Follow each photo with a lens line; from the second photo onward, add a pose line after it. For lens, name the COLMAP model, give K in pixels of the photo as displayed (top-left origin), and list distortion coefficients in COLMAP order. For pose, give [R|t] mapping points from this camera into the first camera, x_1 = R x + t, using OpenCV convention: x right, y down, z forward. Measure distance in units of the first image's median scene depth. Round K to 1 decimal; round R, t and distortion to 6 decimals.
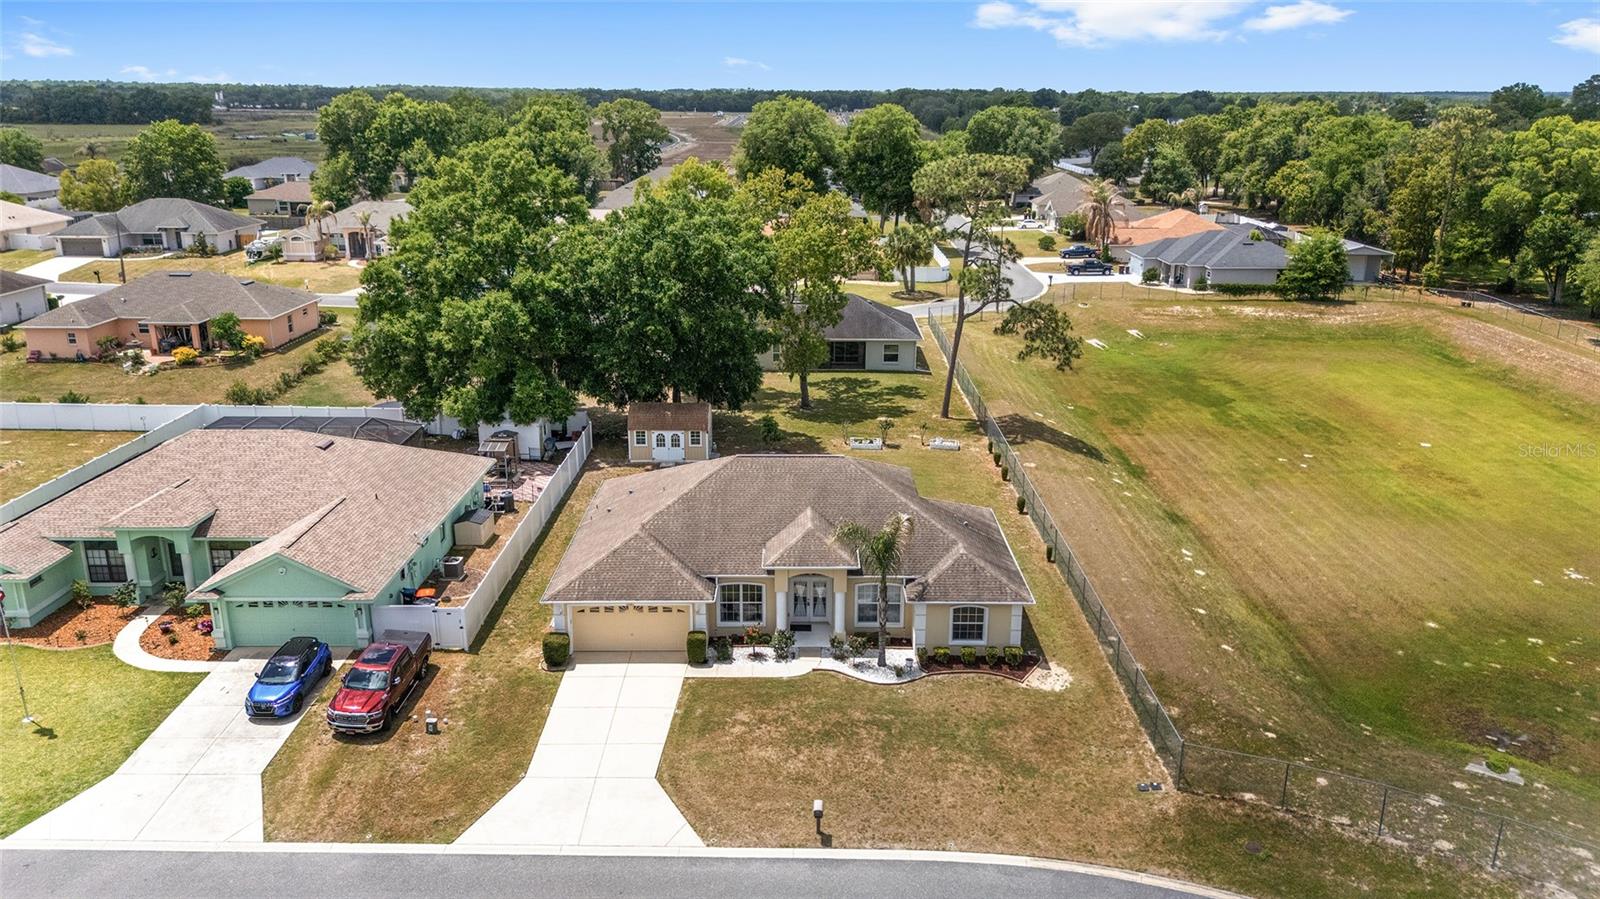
lens RADIAL K [[1174.2, 0, 806.3], [0, 1174.2, 447.8], [0, 0, 1]] dist [0.075674, -0.088431]
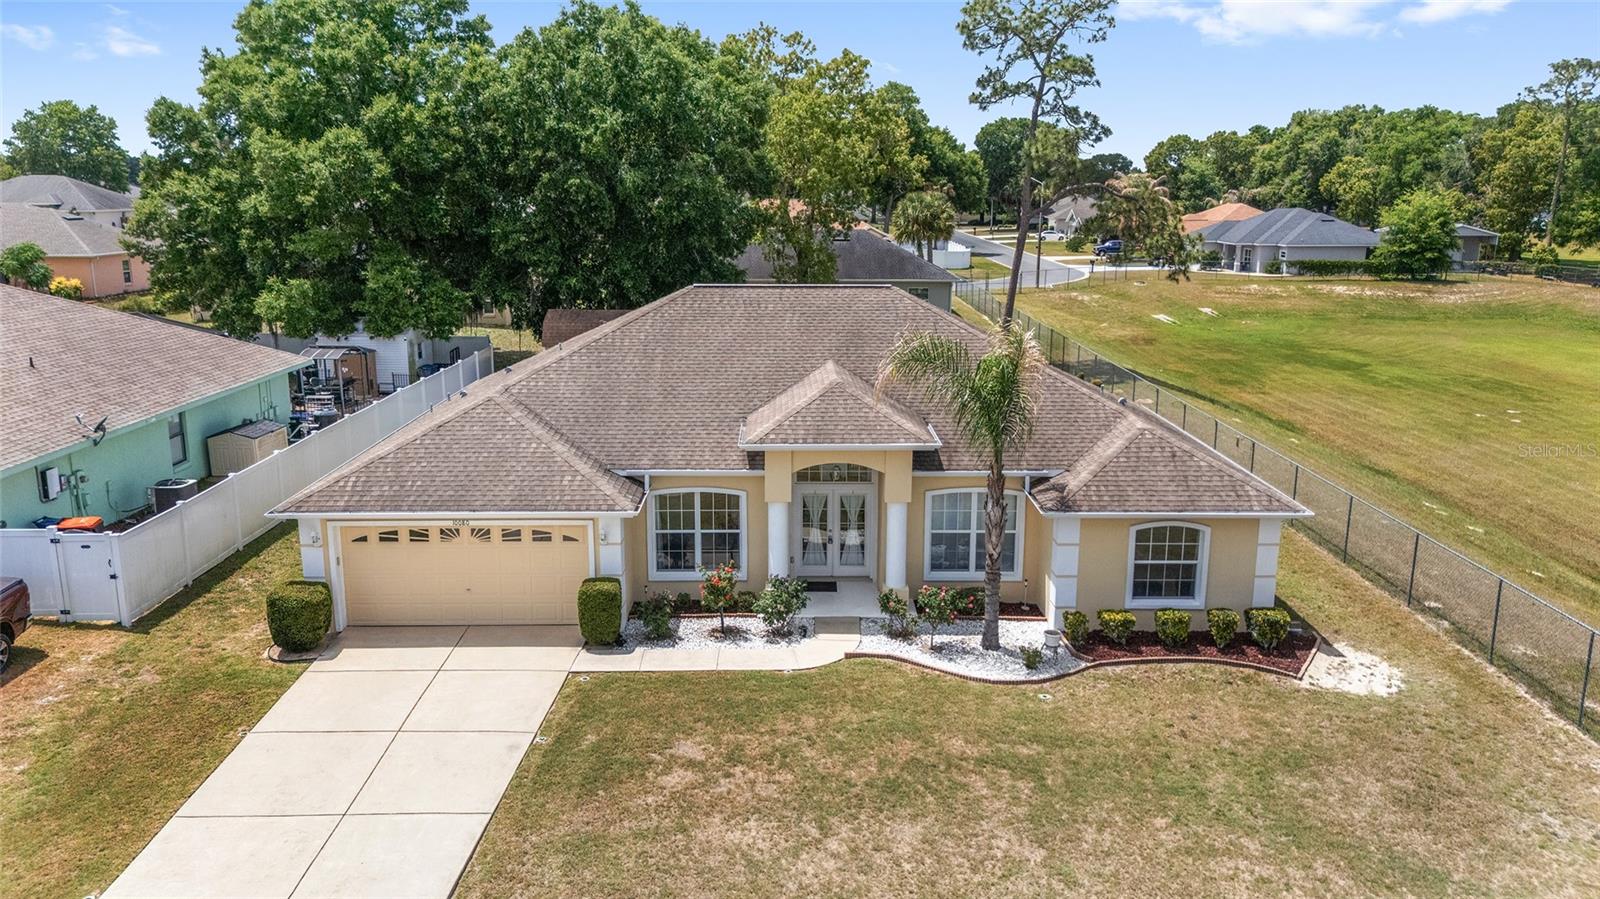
lens RADIAL K [[1174.2, 0, 806.5], [0, 1174.2, 450.5], [0, 0, 1]] dist [0.075674, -0.088431]
pose [[0.999952, -0.003392, 0.009195, -0.009627], [0.004006, 0.997702, -0.067644, 0.093235], [-0.008945, 0.067677, 0.997667, 0.353568]]
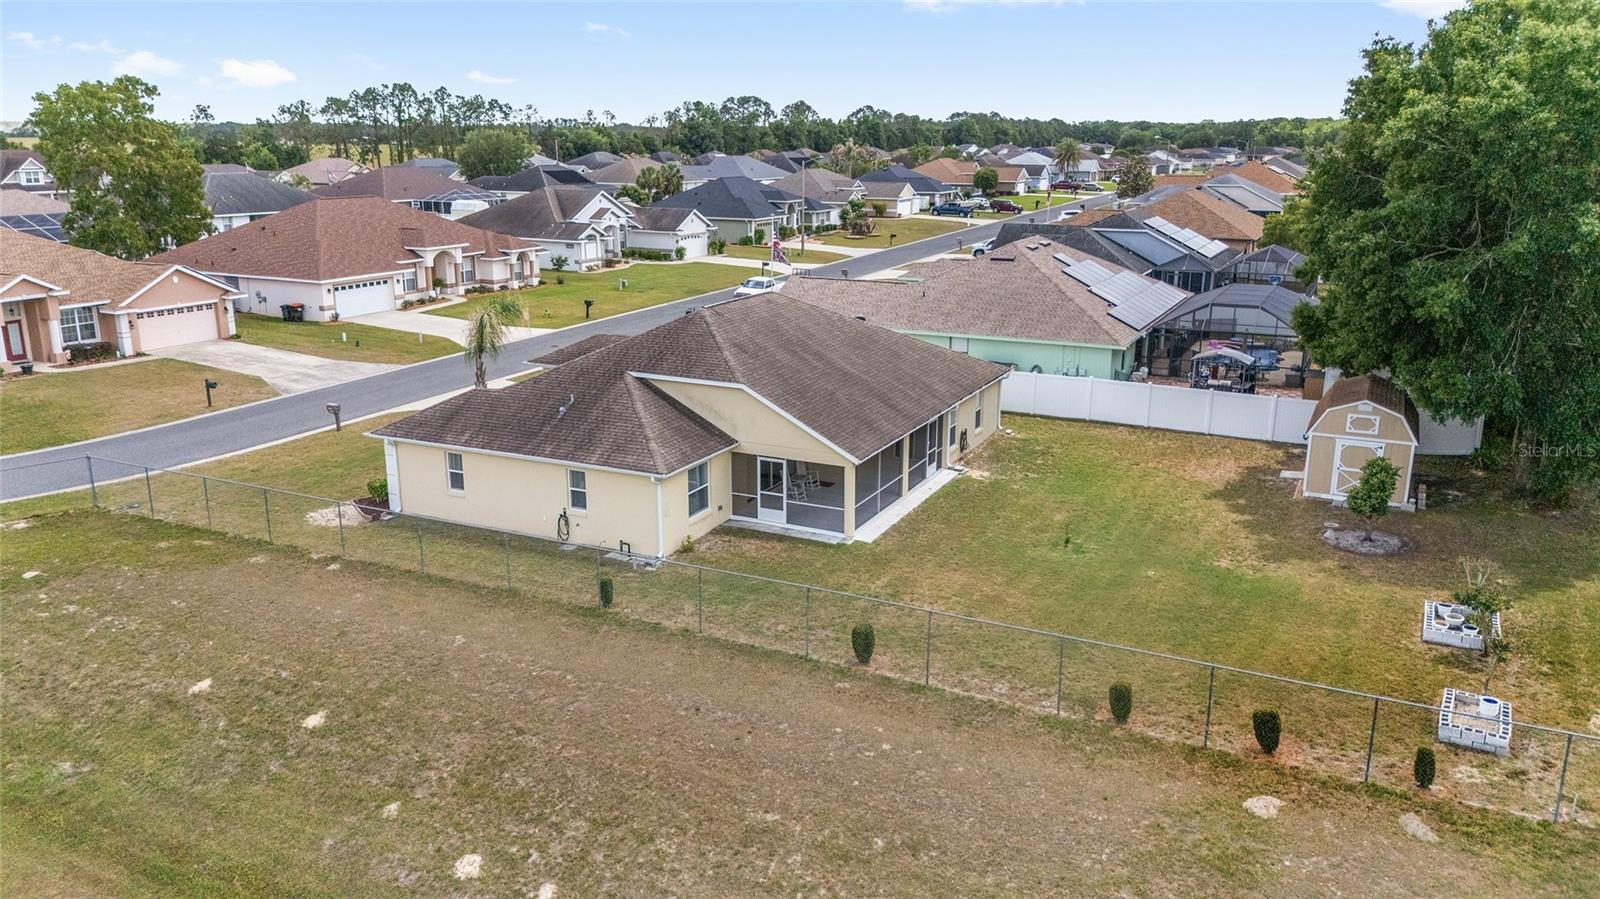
lens RADIAL K [[1174.2, 0, 808.0], [0, 1174.2, 450.6], [0, 0, 1]] dist [0.075674, -0.088431]
pose [[-0.440189, 0.223712, -0.869590, 0.512577], [-0.265632, 0.892670, 0.364114, -0.153755], [0.857714, 0.391270, -0.333519, 1.031633]]
